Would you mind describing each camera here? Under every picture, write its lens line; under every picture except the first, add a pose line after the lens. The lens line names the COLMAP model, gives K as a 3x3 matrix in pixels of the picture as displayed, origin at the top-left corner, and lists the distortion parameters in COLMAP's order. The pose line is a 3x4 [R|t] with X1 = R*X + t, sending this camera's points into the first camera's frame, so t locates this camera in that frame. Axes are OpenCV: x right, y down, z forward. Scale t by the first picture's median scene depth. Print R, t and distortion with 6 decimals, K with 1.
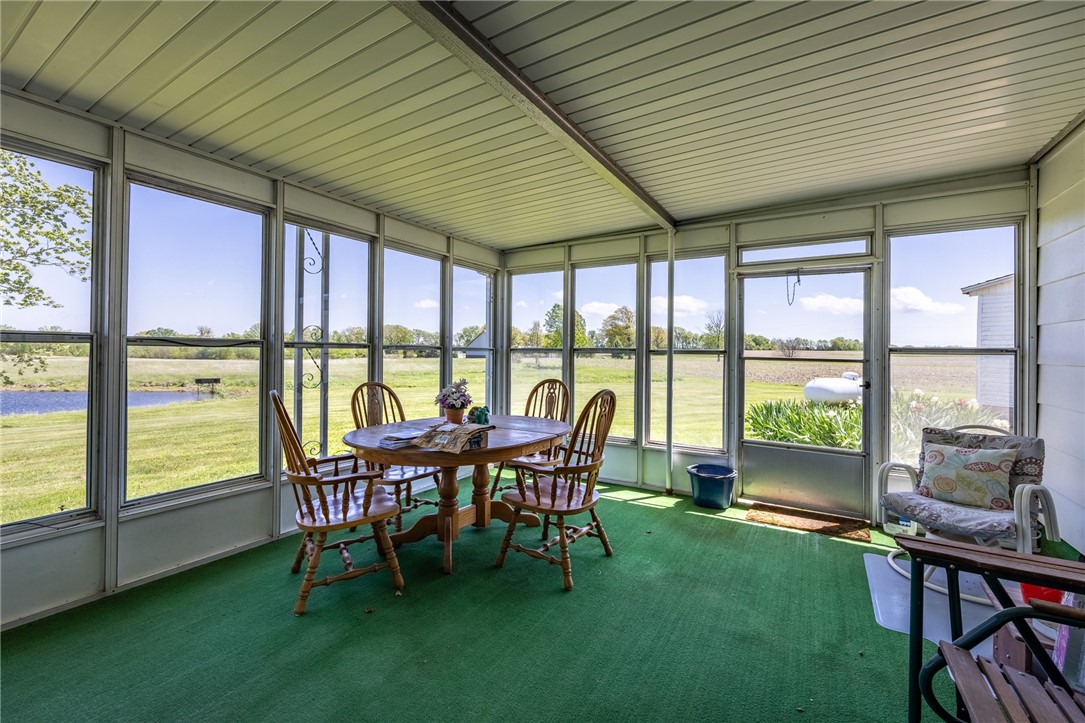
lens RADIAL K [[456.1, 0, 542.2], [0, 456.1, 346.1], [0, 0, 1]] dist [0.000539, -0.000064]
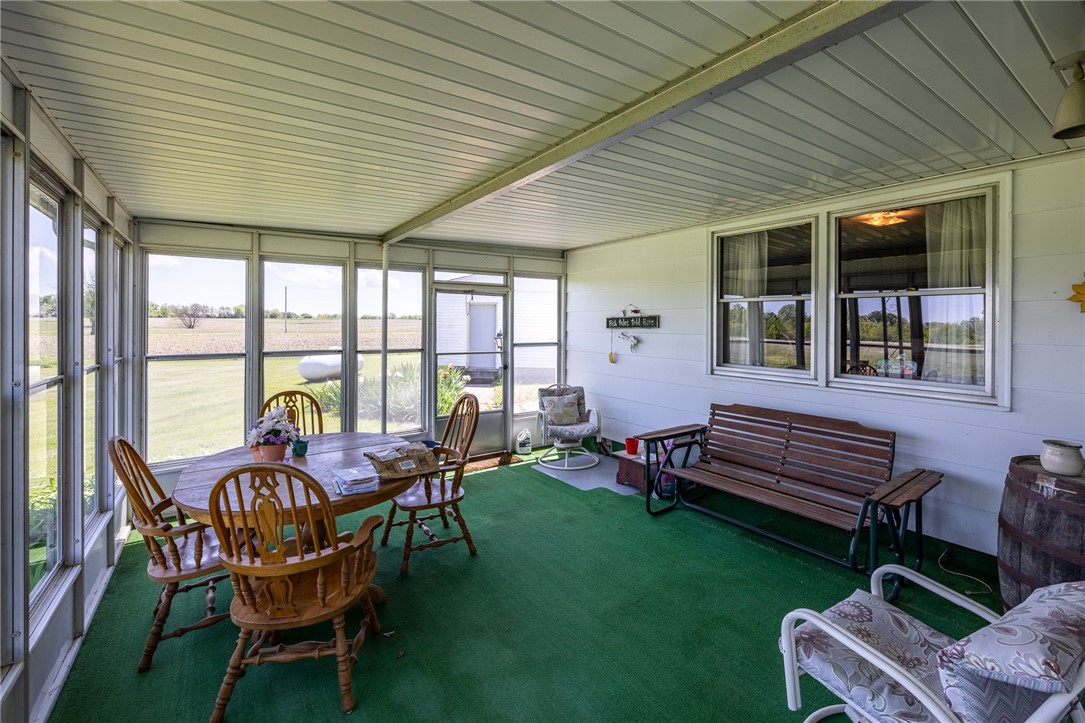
lens RADIAL K [[471.8, 0, 541.2], [0, 471.8, 324.6], [0, 0, 1]] dist [0.000080, 0.000017]
pose [[0.409432, -0.010886, 0.912276, -0.695977], [-0.003976, 0.999898, 0.013716, -0.081561], [-0.912332, -0.009242, 0.409347, 0.192022]]
